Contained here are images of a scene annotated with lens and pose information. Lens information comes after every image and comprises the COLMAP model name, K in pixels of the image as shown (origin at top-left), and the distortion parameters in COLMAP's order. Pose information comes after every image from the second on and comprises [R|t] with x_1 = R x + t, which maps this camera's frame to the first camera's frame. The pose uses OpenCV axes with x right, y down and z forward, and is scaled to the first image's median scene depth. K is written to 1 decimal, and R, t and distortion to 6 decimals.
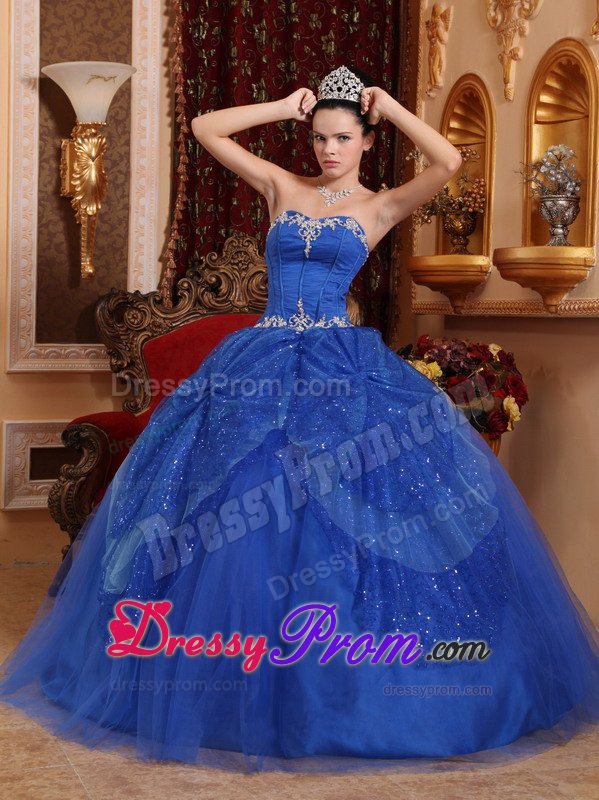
lens RADIAL K [[2330.4, 0, 314.1], [0, 2330.4, 345.9], [0, 0, 1]] dist [0.374906, 0.000000]
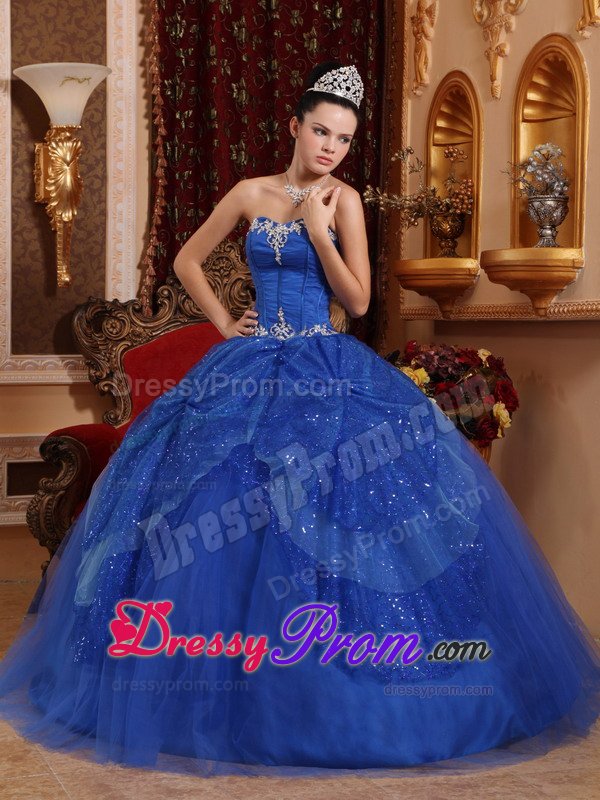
lens RADIAL K [[2628.2, 0, 311.4], [0, 2628.2, 376.1], [0, 0, 1]] dist [0.416705, 0.000000]
pose [[0.999926, -0.011930, -0.002564, 0.007724], [0.011939, 0.999923, 0.003296, 0.005537], [0.002524, -0.003327, 0.999991, -0.090273]]
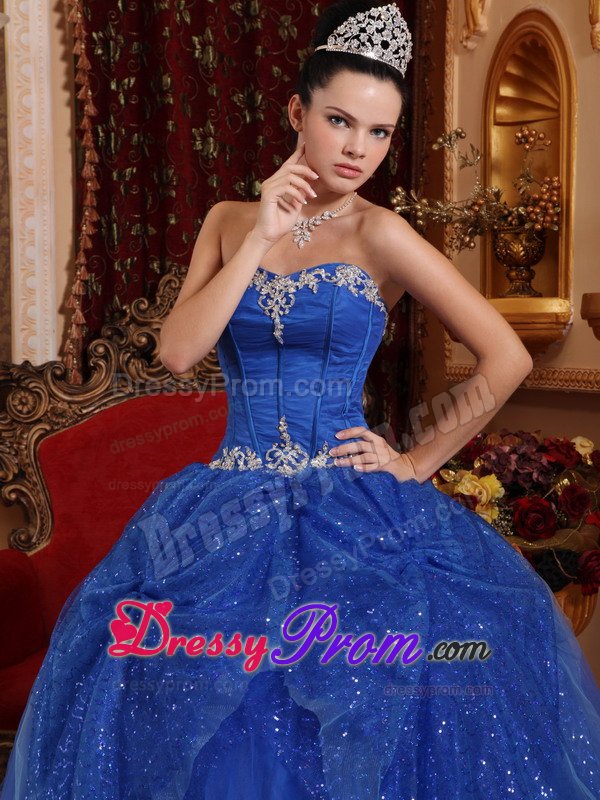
lens RADIAL K [[2400.5, 0, 304.7], [0, 2400.5, 403.9], [0, 0, 1]] dist [0.560545, 0.000000]
pose [[0.999578, -0.028995, 0.001850, 0.000539], [0.028890, 0.998685, 0.042349, -0.038055], [-0.003075, -0.042278, 0.999101, 0.322813]]
